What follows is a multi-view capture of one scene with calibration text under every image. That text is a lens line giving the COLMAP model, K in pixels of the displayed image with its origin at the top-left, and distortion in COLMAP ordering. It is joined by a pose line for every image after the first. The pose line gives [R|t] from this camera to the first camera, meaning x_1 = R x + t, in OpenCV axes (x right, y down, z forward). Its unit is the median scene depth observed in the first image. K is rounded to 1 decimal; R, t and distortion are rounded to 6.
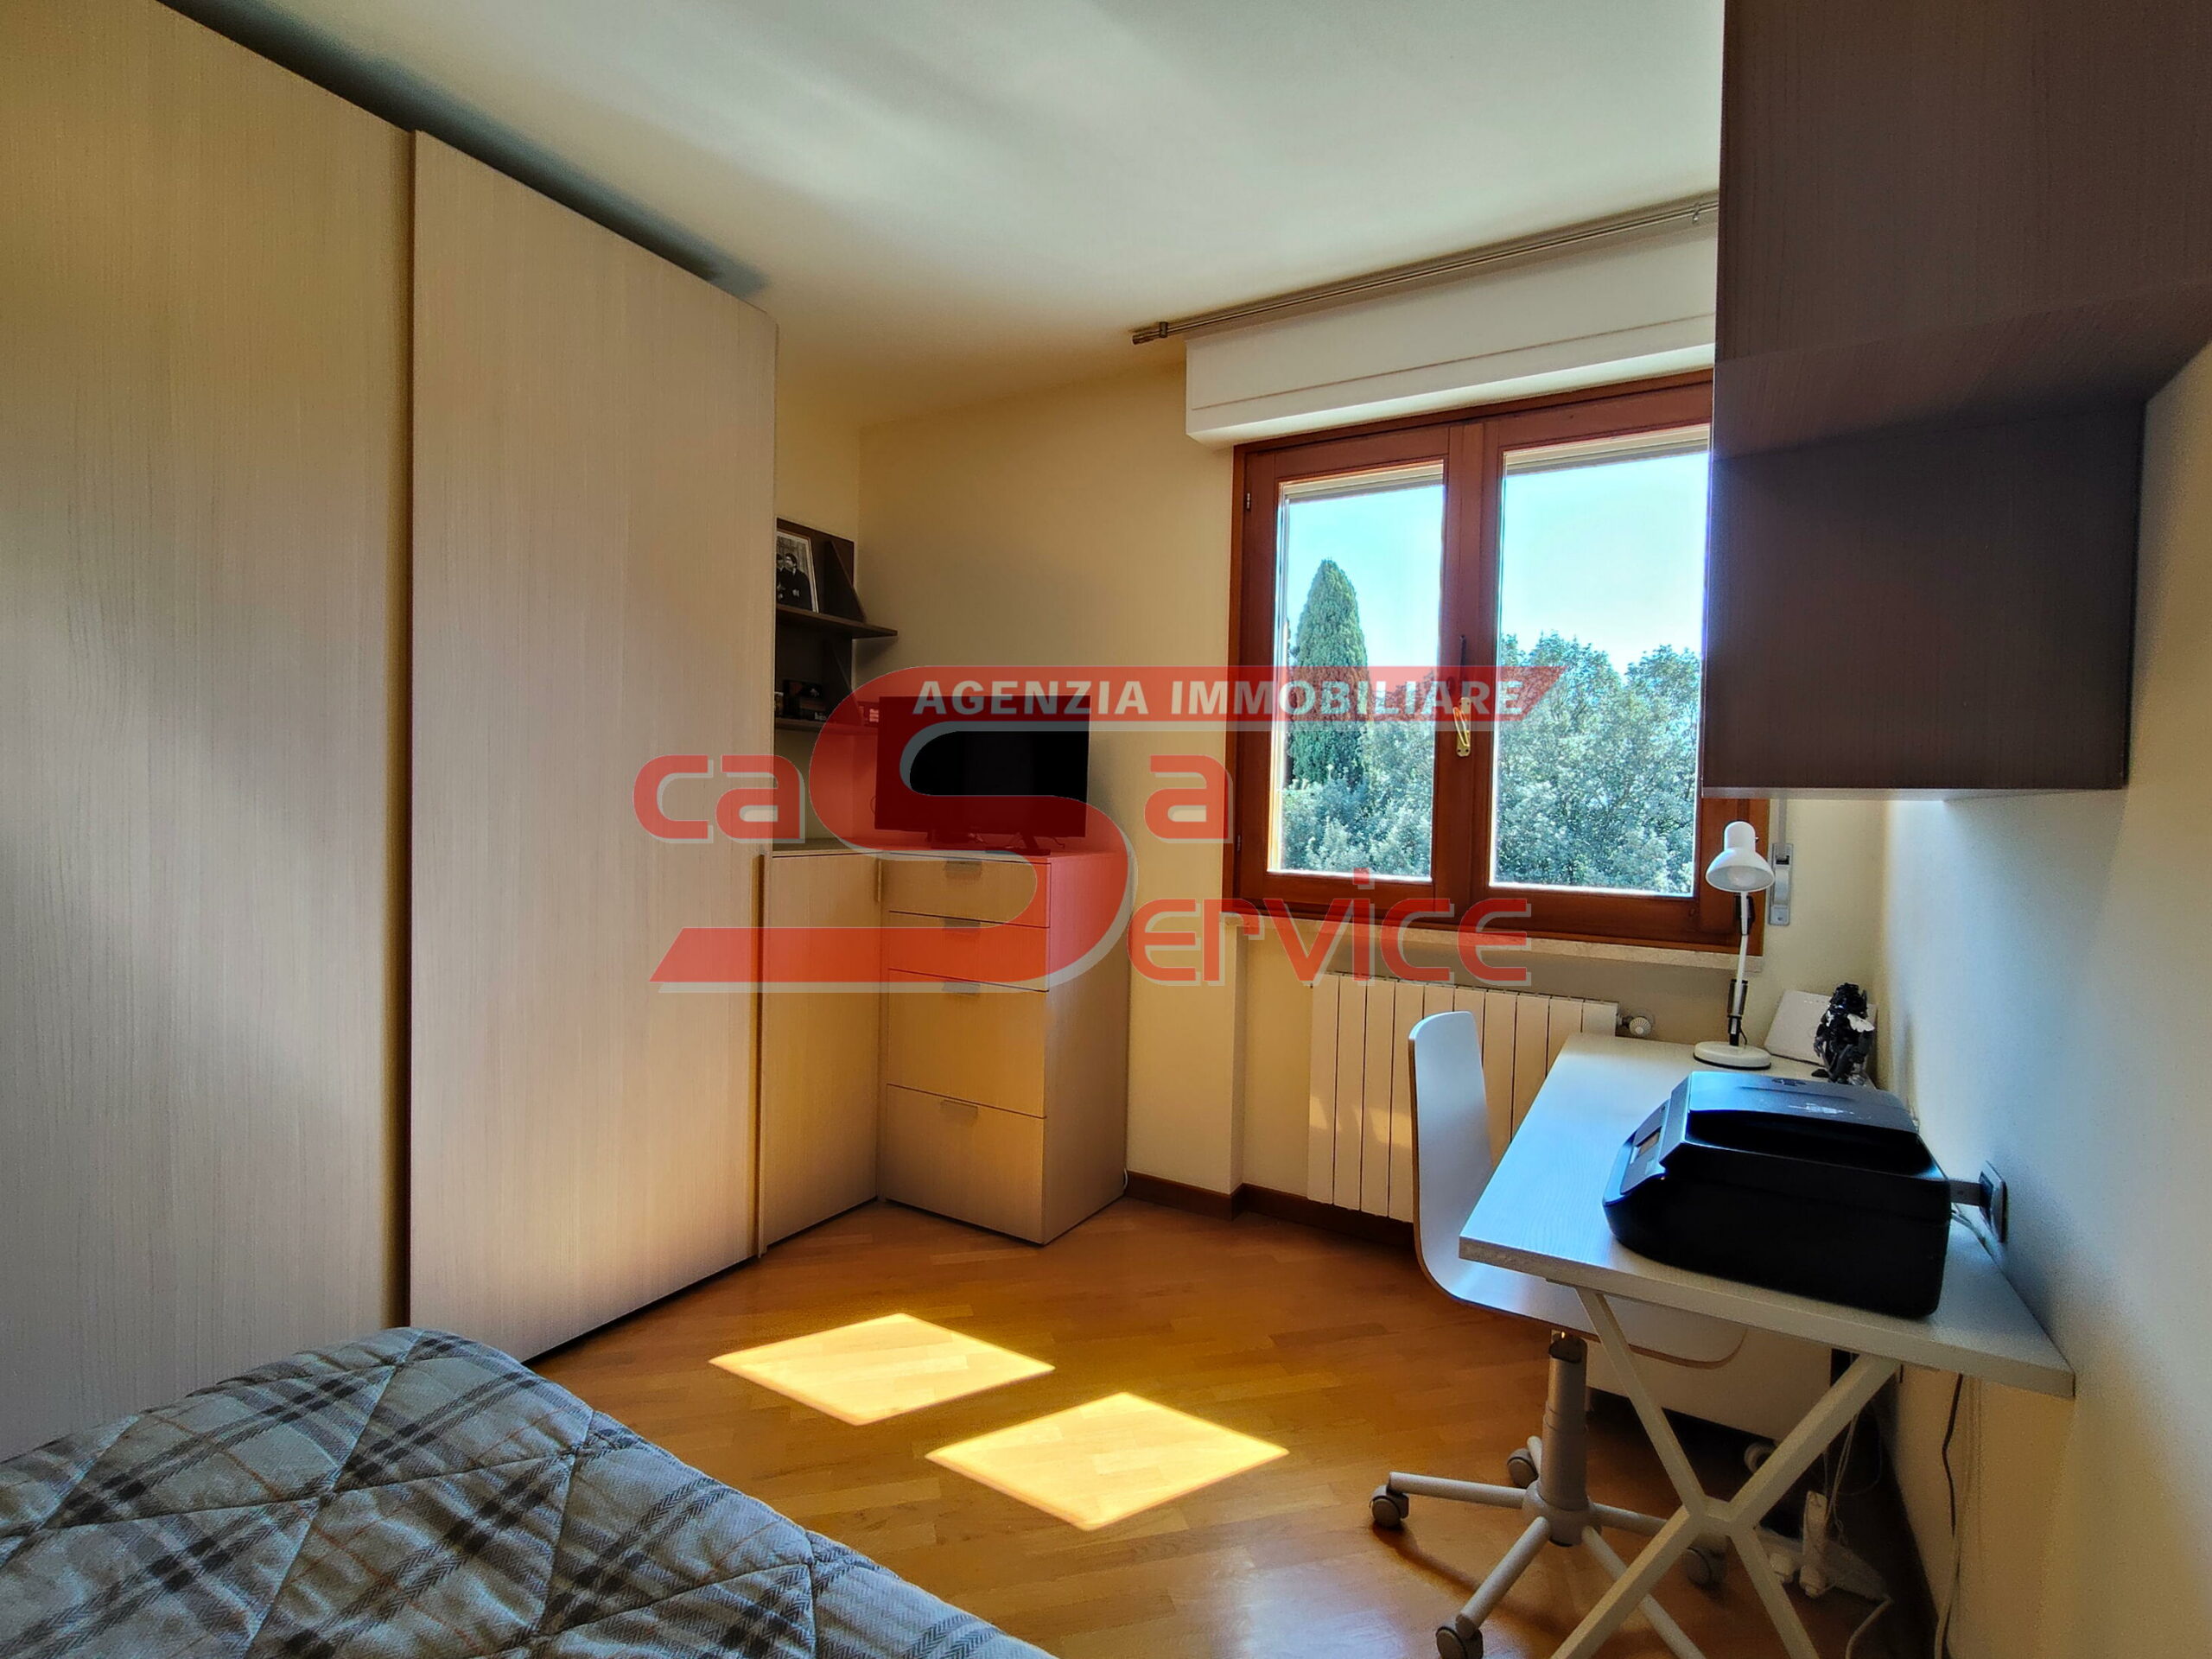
lens RADIAL K [[1042.7, 0, 1106.0], [0, 1042.7, 829.5], [0, 0, 1]] dist [-0.001334, -0.000389]
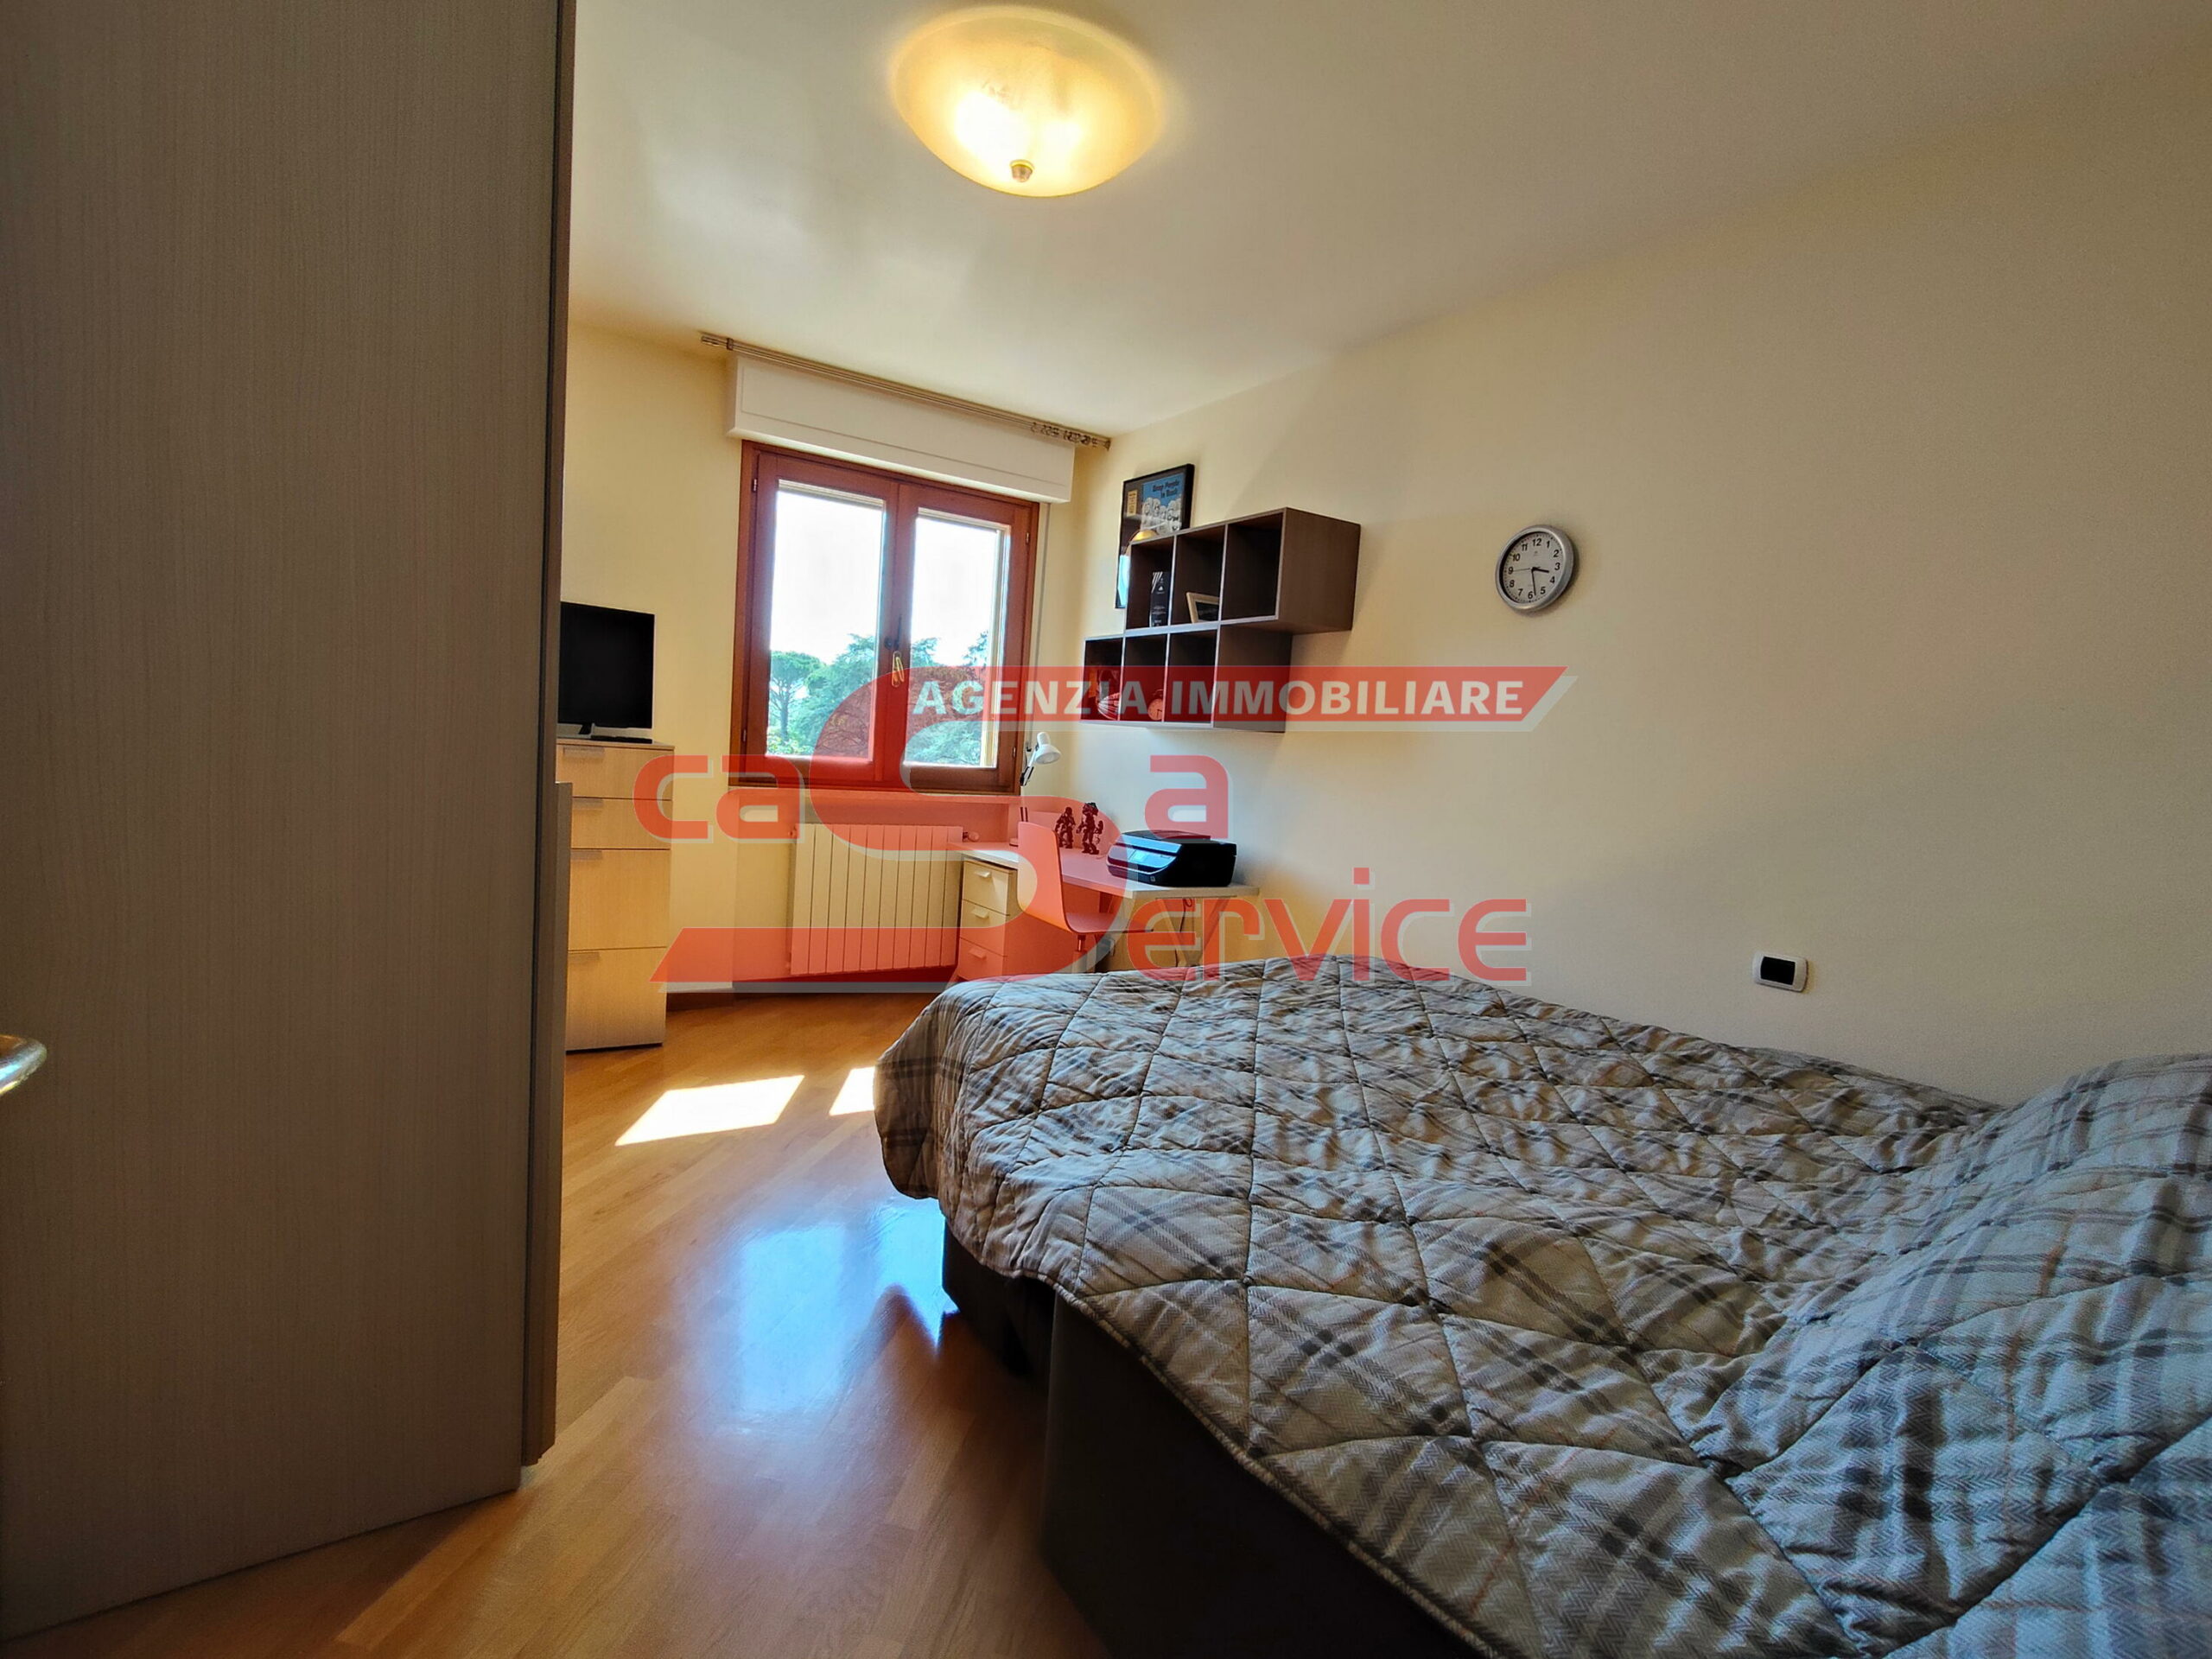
lens RADIAL K [[1091.7, 0, 1106.0], [0, 1091.7, 829.5], [0, 0, 1]] dist [-0.003766, 0.000273]
pose [[0.418207, -0.071985, 0.905495, -1.017454], [-0.025576, 0.995527, 0.090954, -0.007896], [-0.907992, -0.061197, 0.414495, -0.033420]]
